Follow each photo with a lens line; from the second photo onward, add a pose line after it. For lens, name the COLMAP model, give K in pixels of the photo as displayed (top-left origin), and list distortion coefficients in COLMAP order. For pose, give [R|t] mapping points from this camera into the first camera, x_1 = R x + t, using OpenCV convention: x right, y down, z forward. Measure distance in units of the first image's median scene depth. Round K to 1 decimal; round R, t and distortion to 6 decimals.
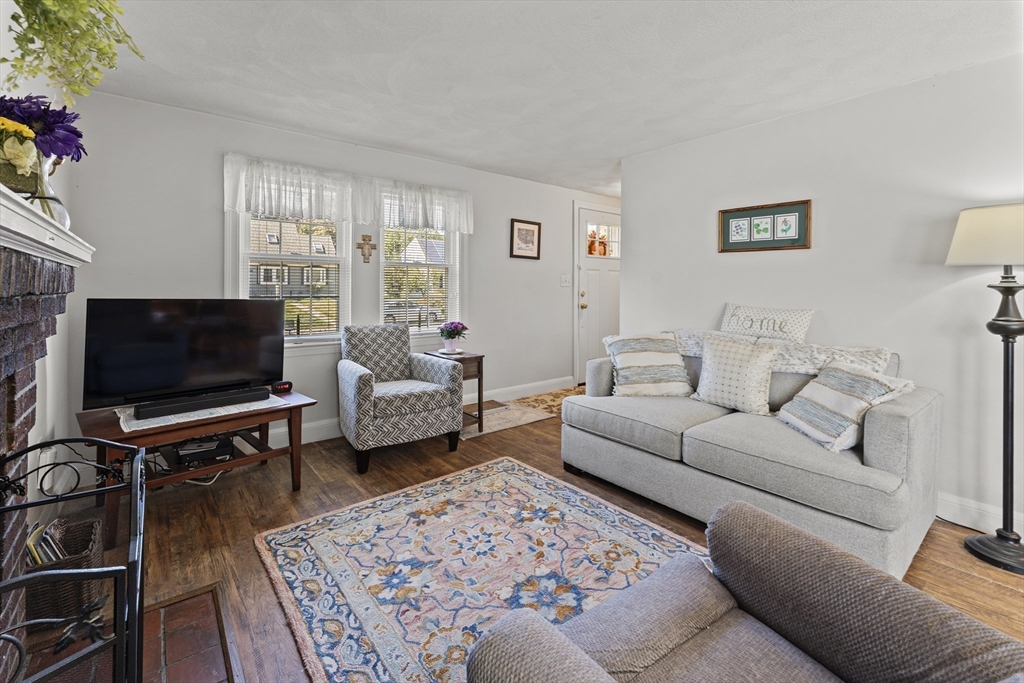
lens RADIAL K [[438.3, 0, 515.9], [0, 438.3, 288.0], [0, 0, 1]] dist [-0.000834, -0.000347]
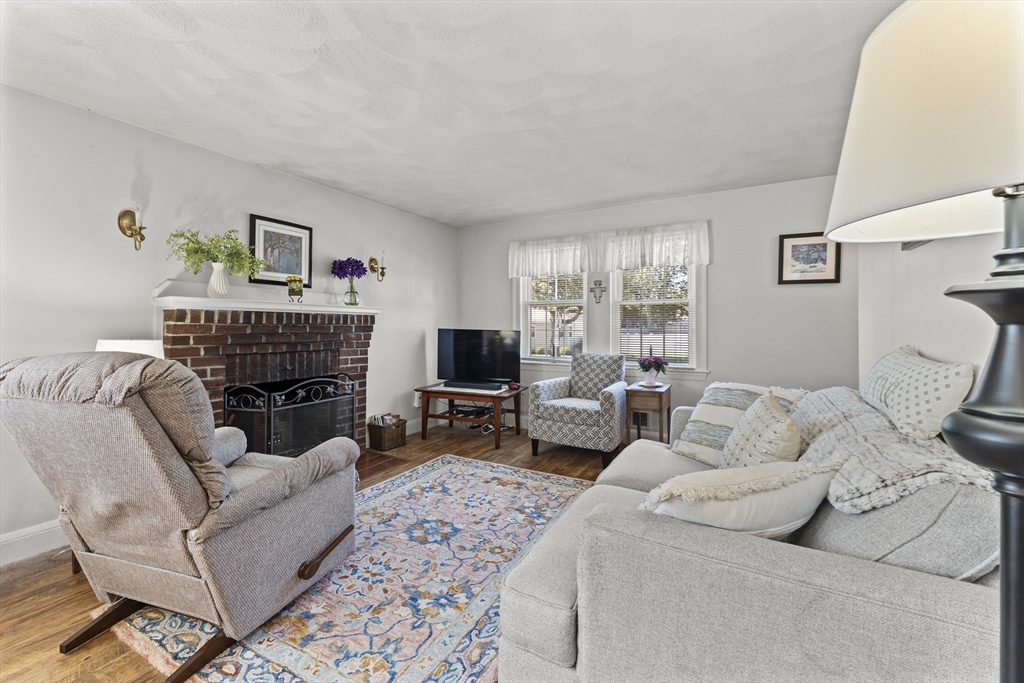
lens RADIAL K [[427.7, 0, 505.1], [0, 427.7, 330.9], [0, 0, 1]] dist [0.001110, 0.000031]
pose [[0.351834, 0.006981, -0.936036, 1.142947], [0.000456, 0.999971, 0.007630, 0.018132], [0.936062, -0.003112, 0.351820, 0.553787]]
